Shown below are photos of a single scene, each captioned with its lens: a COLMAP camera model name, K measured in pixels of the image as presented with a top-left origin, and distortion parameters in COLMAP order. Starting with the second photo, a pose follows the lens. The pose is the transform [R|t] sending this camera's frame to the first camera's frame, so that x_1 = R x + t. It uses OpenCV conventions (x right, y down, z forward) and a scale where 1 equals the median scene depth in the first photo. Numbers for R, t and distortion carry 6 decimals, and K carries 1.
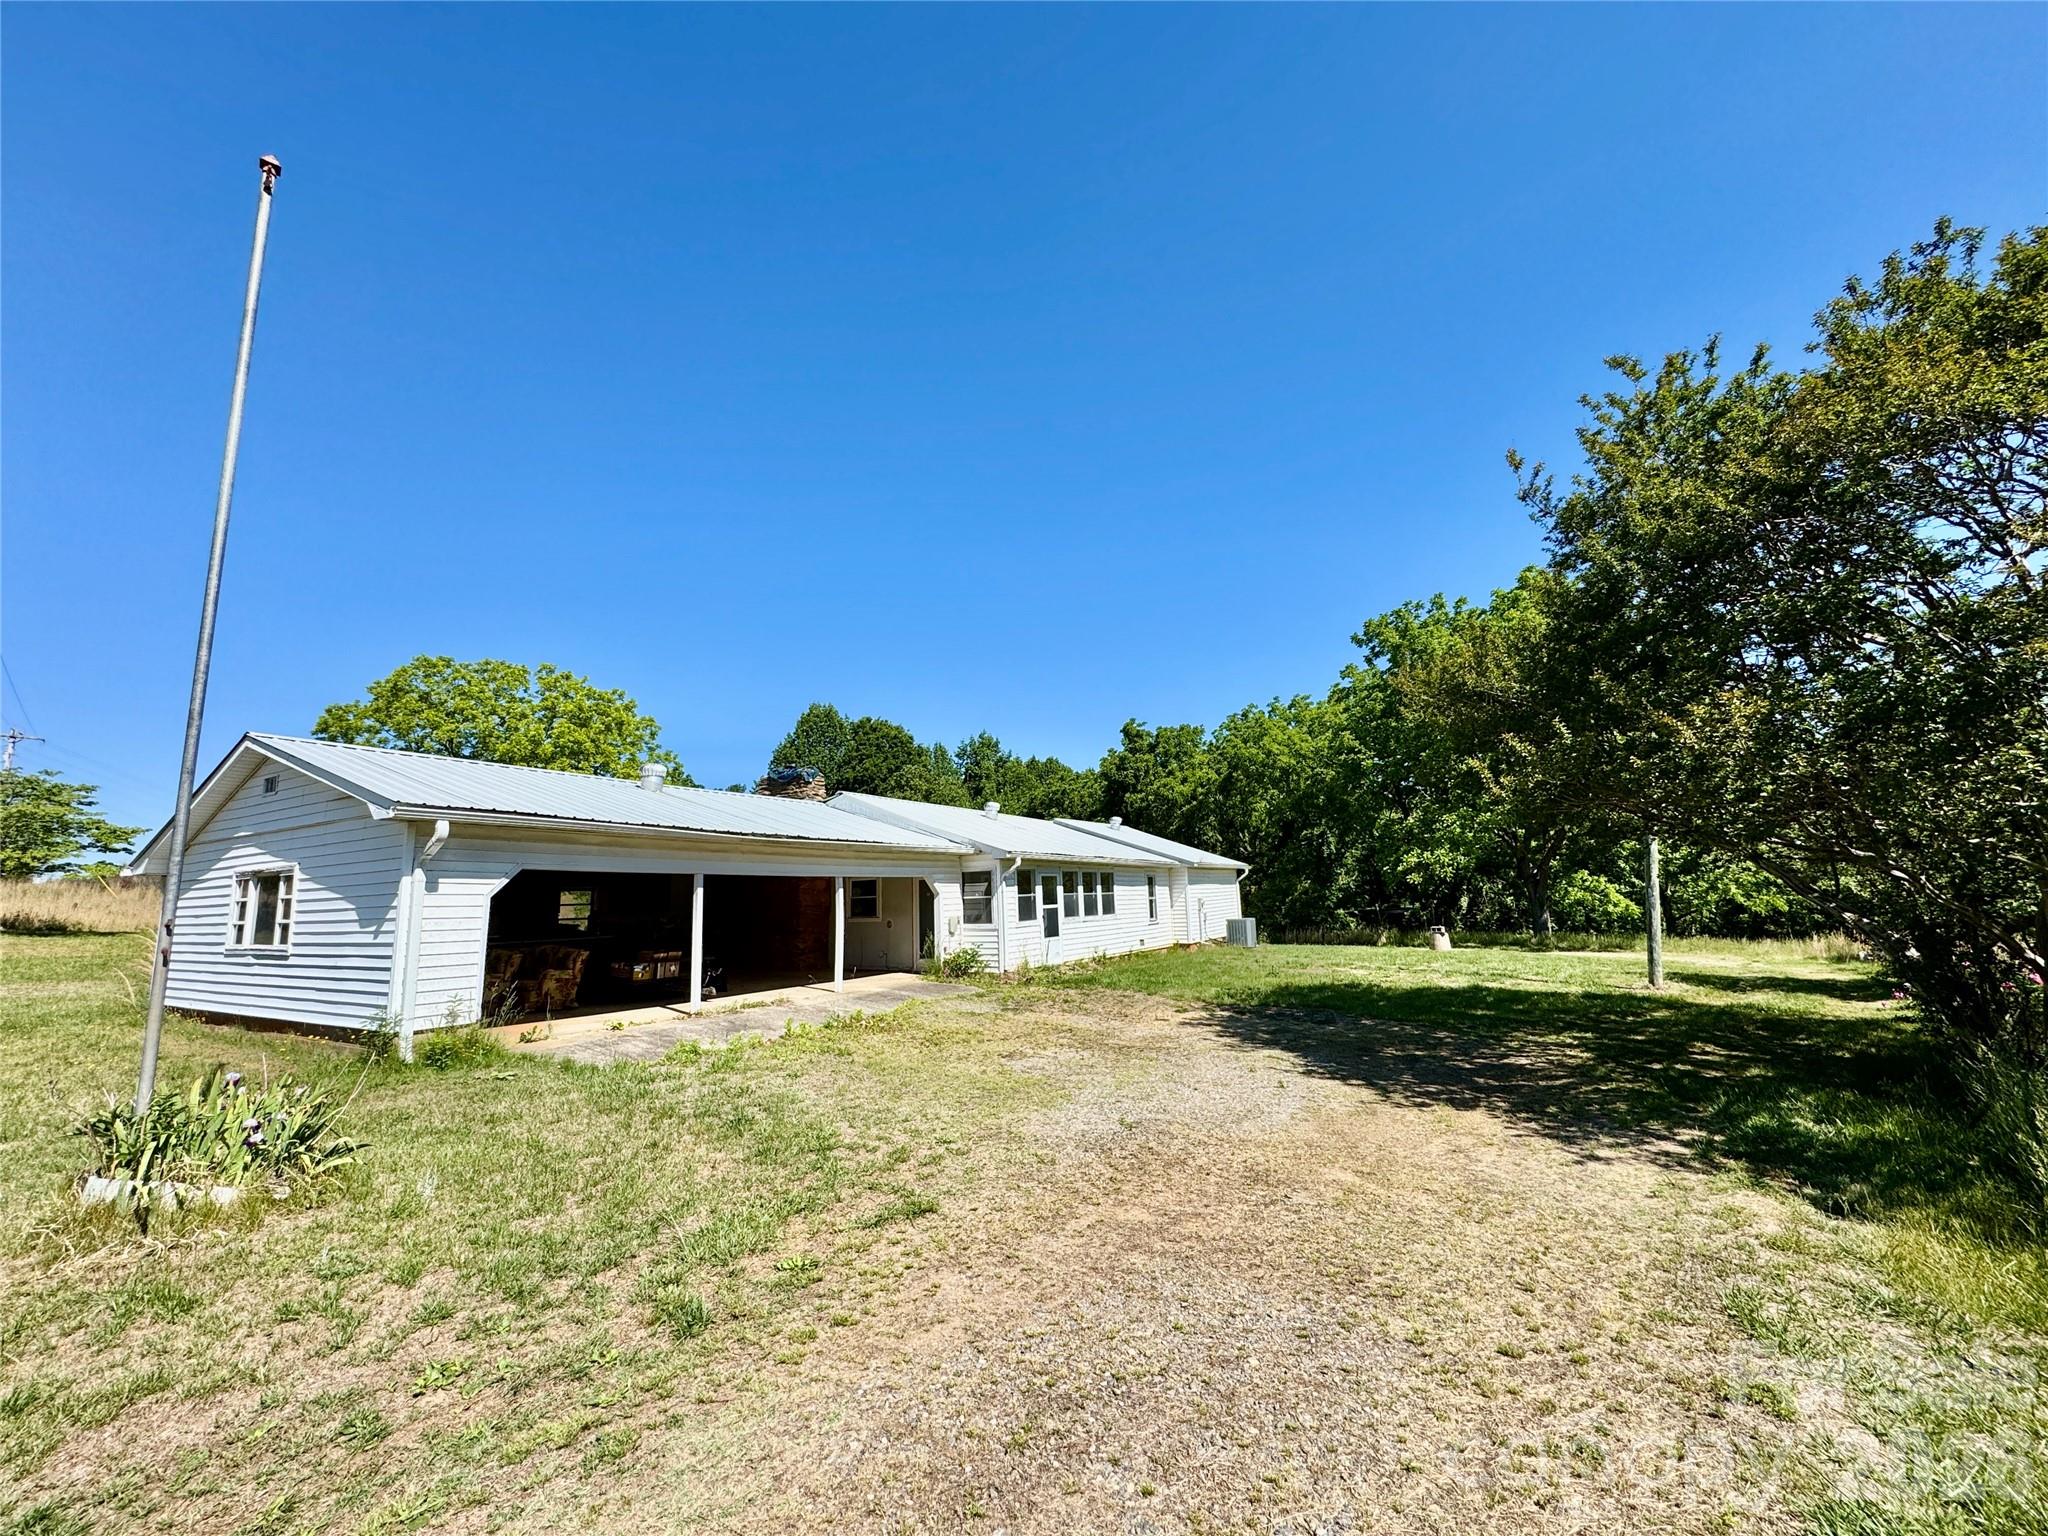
lens RADIAL K [[817.2, 0, 1018.5], [0, 817.2, 771.6], [0, 0, 1]] dist [-0.001874, 0.000283]
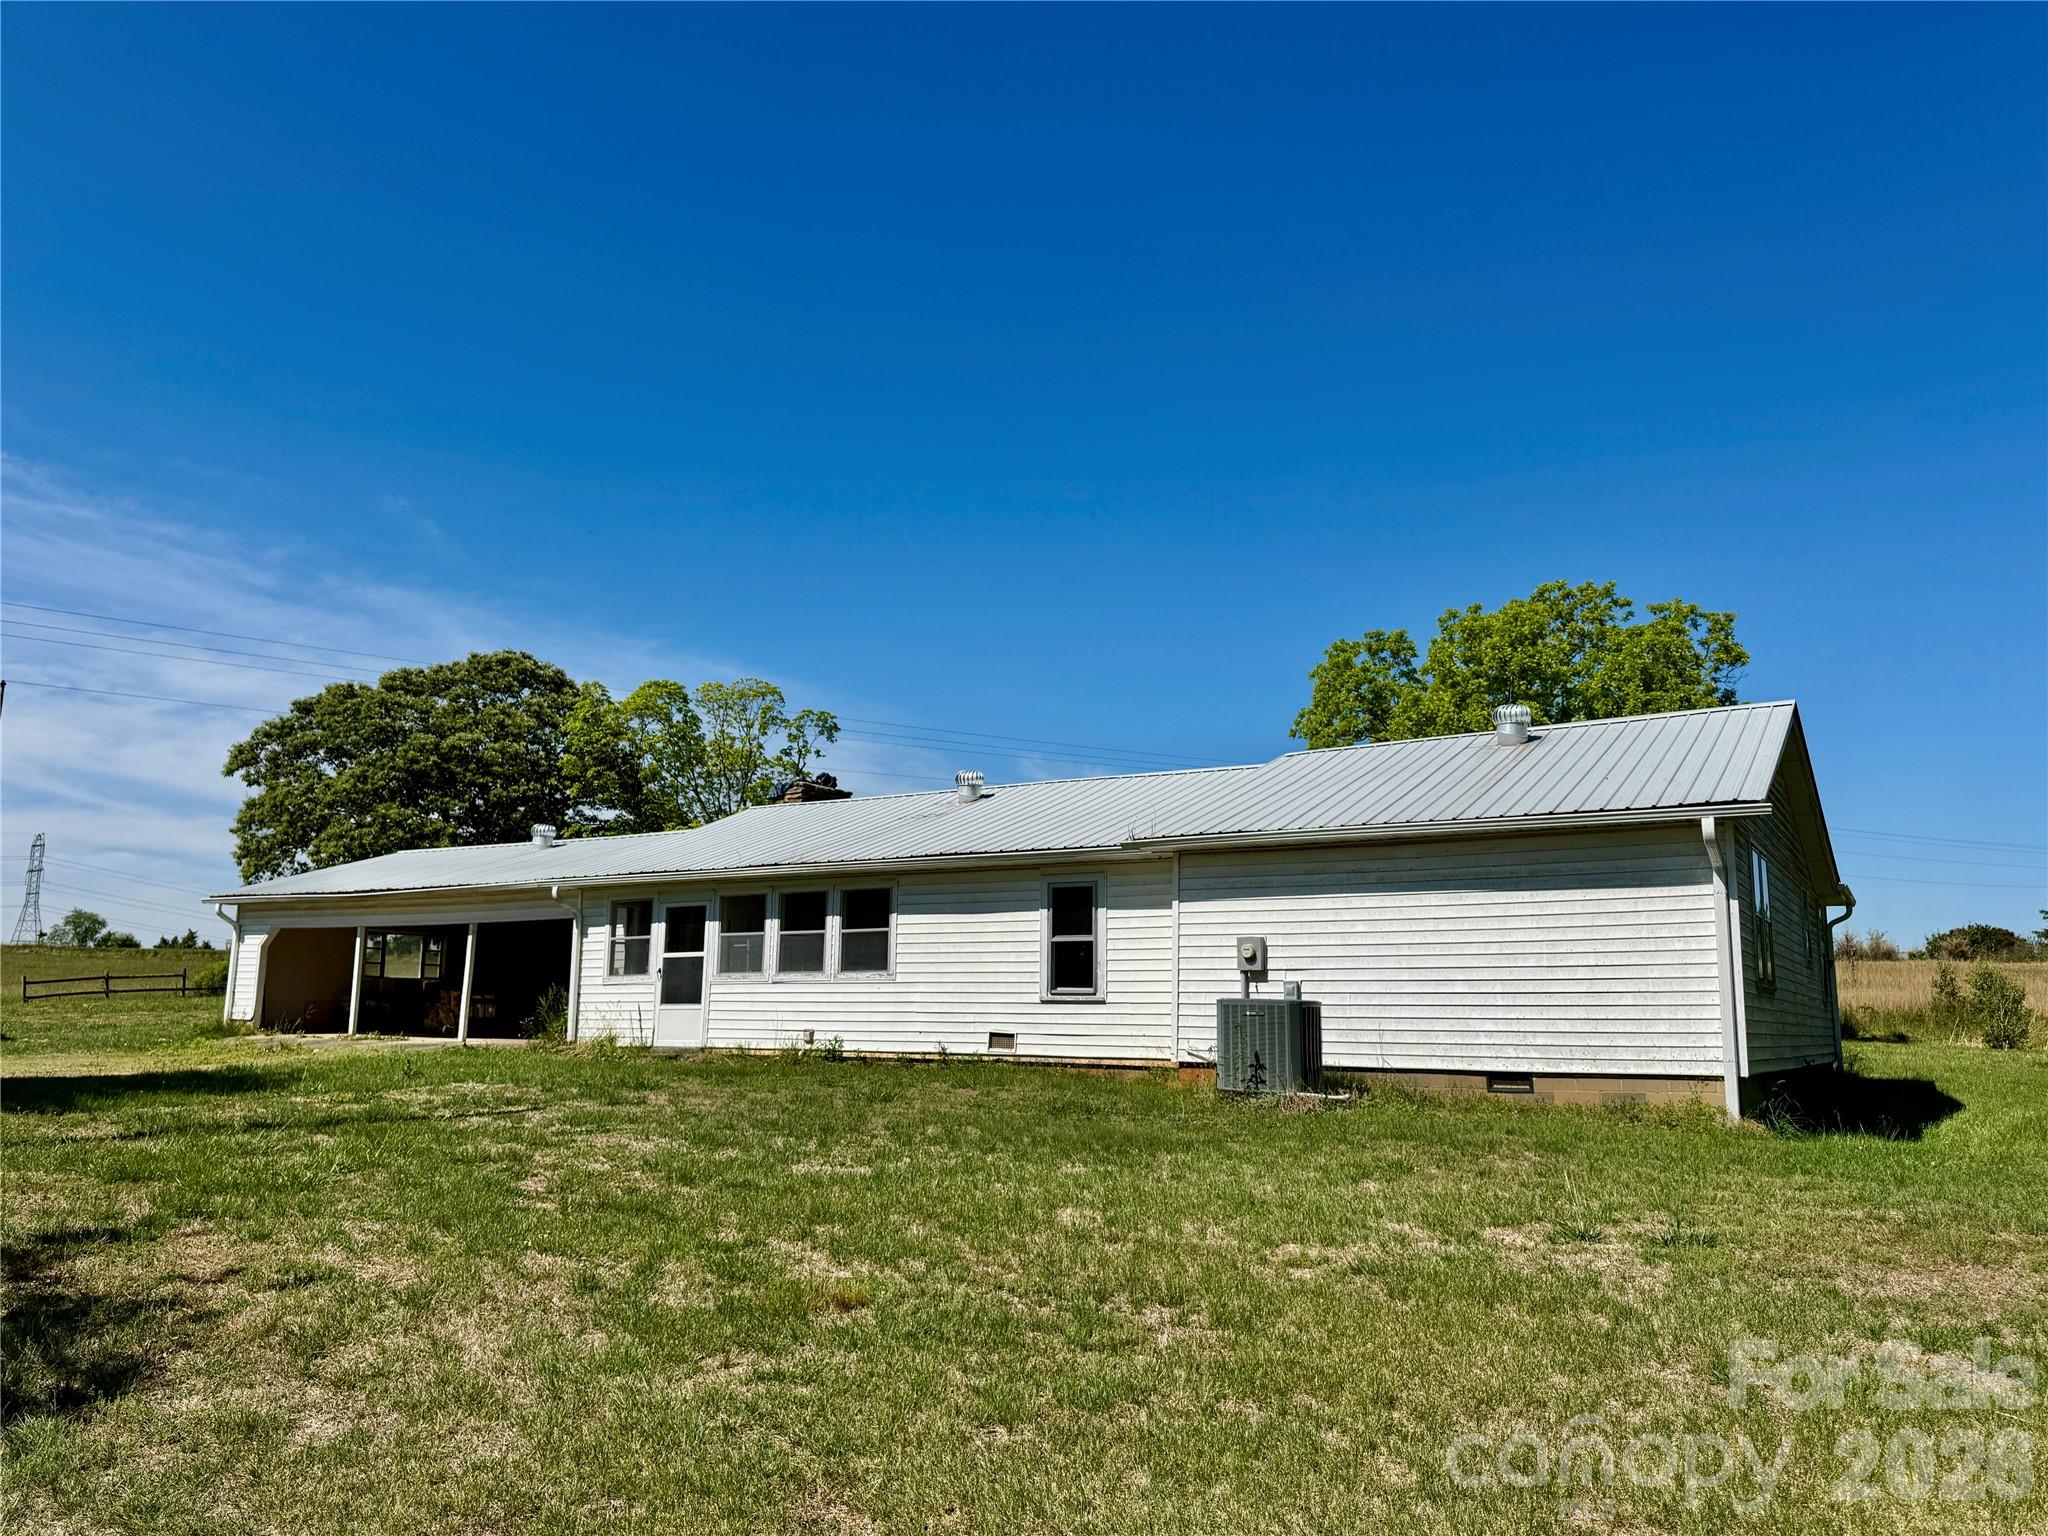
lens RADIAL K [[1504.5, 0, 1022.7], [0, 1504.5, 764.7], [0, 0, 1]] dist [0.002619, 0.000149]
pose [[-0.066567, -0.108509, -0.991864, 1.188445], [0.166340, 0.978951, -0.118259, 0.201320], [0.983819, -0.172859, -0.047116, 1.331983]]
